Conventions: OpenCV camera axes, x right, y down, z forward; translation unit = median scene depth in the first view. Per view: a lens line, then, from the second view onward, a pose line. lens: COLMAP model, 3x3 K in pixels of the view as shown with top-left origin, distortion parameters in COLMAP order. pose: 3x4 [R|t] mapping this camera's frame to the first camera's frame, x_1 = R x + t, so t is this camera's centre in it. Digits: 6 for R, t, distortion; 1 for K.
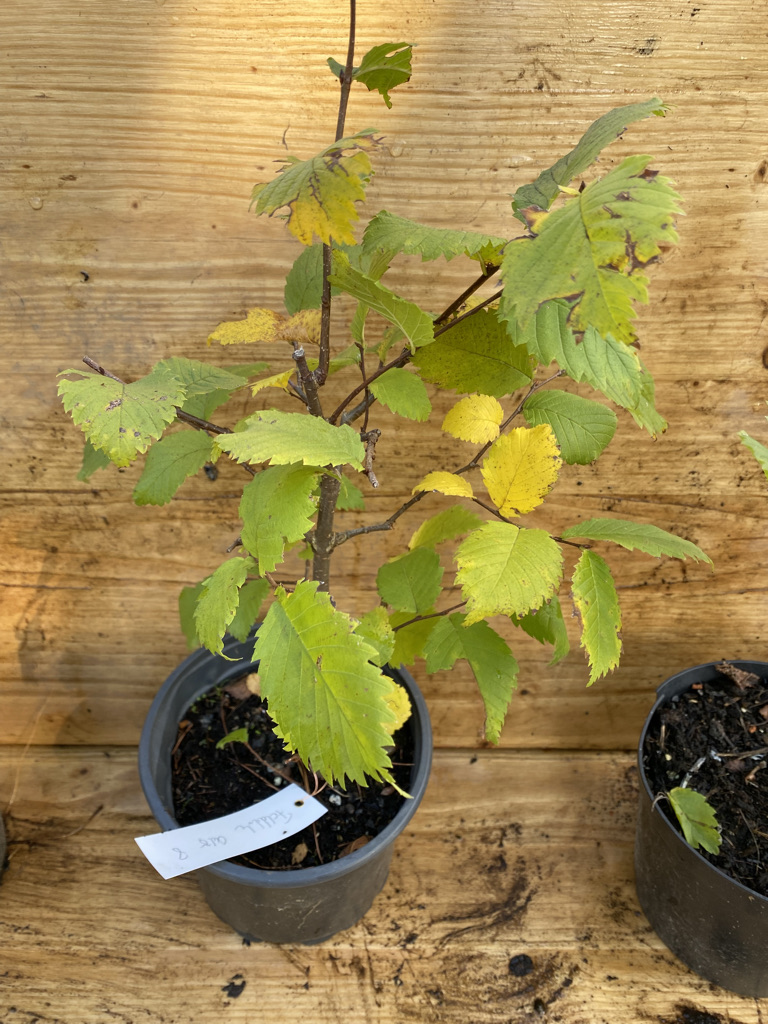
lens RADIAL K [[802.7, 0, 381.2], [0, 802.7, 503.6], [0, 0, 1]] dist [-0.013522, -0.004996]
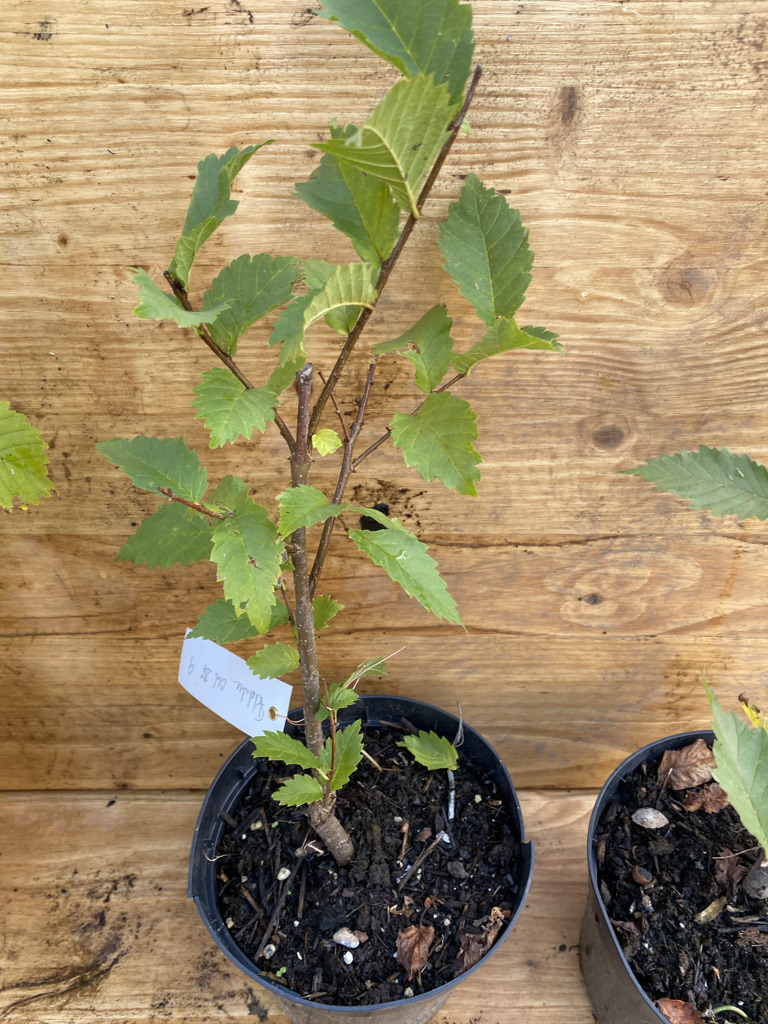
lens RADIAL K [[802.7, 0, 387.3], [0, 802.7, 517.5], [0, 0, 1]] dist [-0.013522, -0.004996]
pose [[0.999530, -0.010140, 0.028917, 0.487944], [0.008095, 0.997515, 0.069985, -0.089738], [-0.029555, -0.069718, 0.997129, 0.093349]]
